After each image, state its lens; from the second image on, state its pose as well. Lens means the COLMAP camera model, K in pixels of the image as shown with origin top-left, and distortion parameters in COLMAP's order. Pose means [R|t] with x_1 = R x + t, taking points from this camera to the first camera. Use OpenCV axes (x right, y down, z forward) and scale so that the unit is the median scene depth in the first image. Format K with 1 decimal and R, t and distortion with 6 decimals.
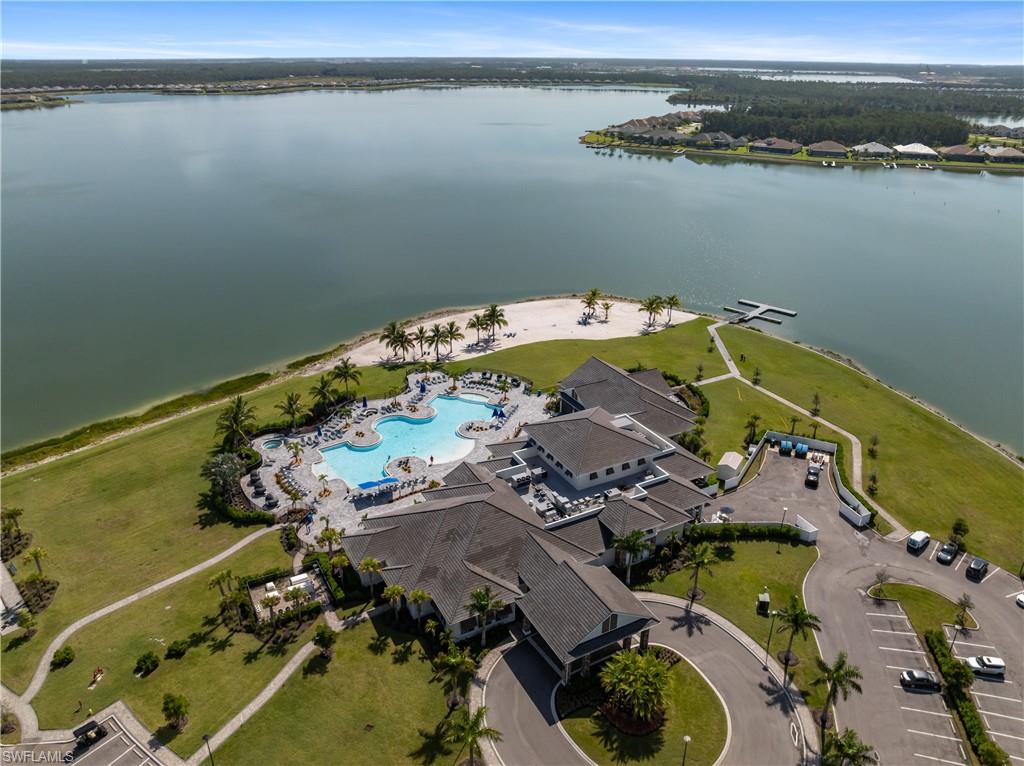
lens RADIAL K [[725.3, 0, 519.1], [0, 725.3, 385.4], [0, 0, 1]] dist [-0.050427, 0.027059]
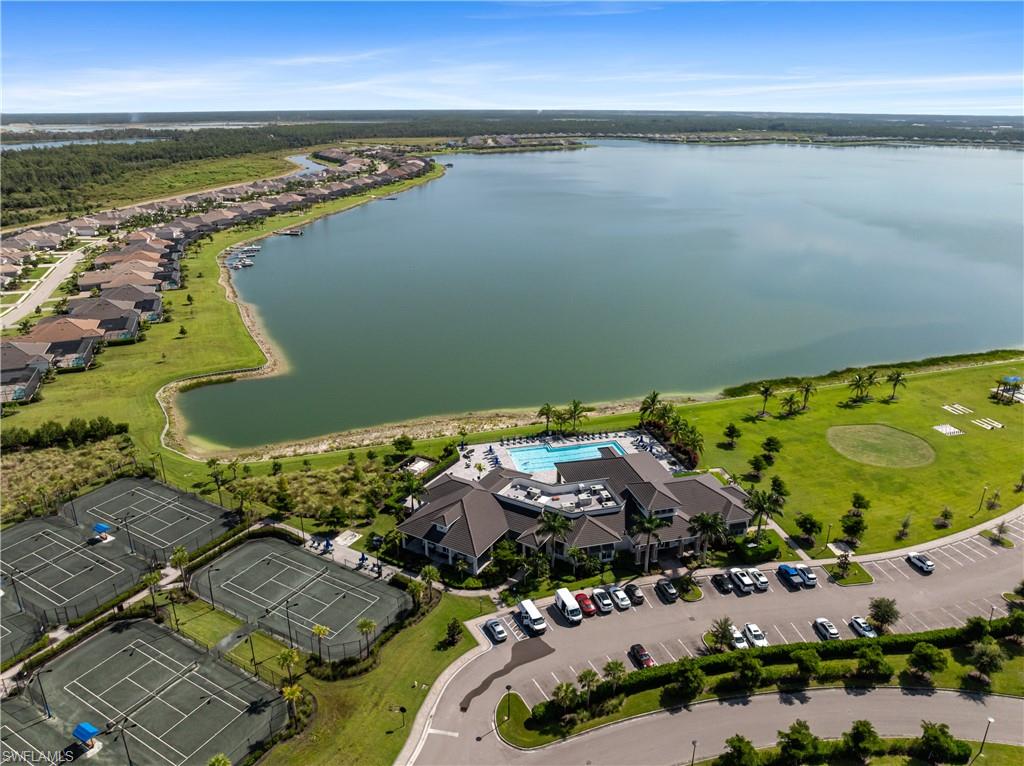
lens RADIAL K [[725.3, 0, 512.0], [0, 725.3, 385.6], [0, 0, 1]] dist [-0.050427, 0.027059]
pose [[0.870826, 0.176444, -0.458834, -0.211991], [-0.205361, 0.978594, -0.013440, 0.101096], [0.446641, 0.105931, 0.888420, -0.244214]]
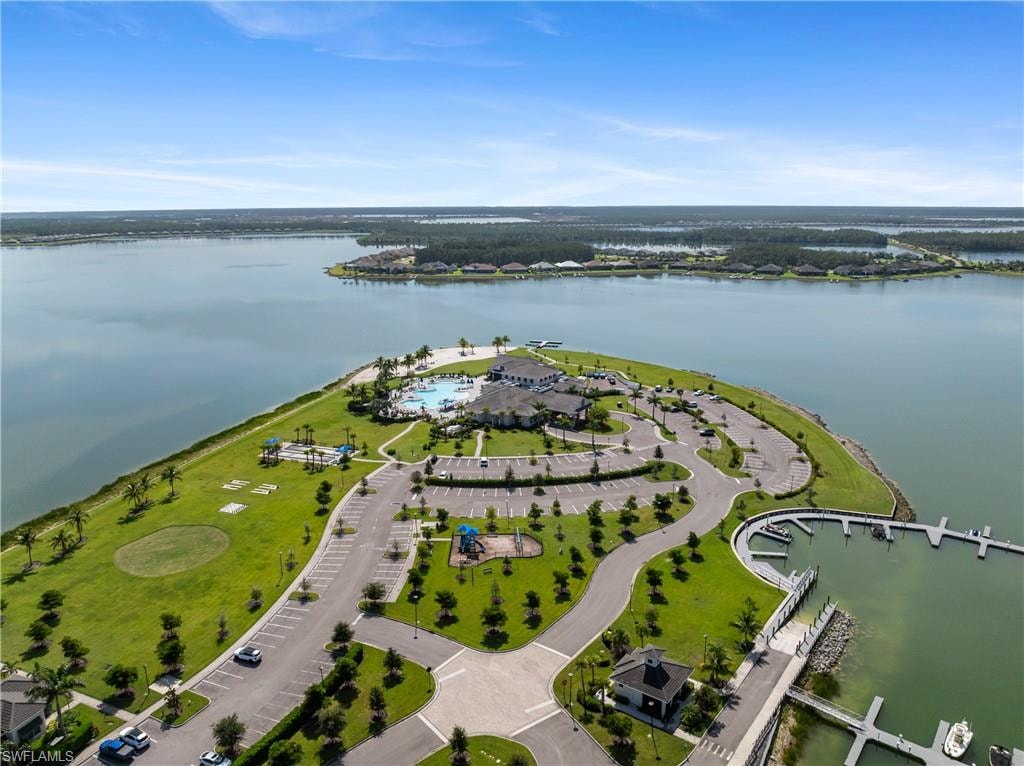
lens RADIAL K [[725.3, 0, 511.2], [0, 725.3, 383.0], [0, 0, 1]] dist [-0.050427, 0.027059]
pose [[0.897549, -0.116149, 0.425341, -0.204433], [0.193672, 0.970490, -0.143671, 0.092478], [-0.396101, 0.211328, 0.893557, -0.224892]]
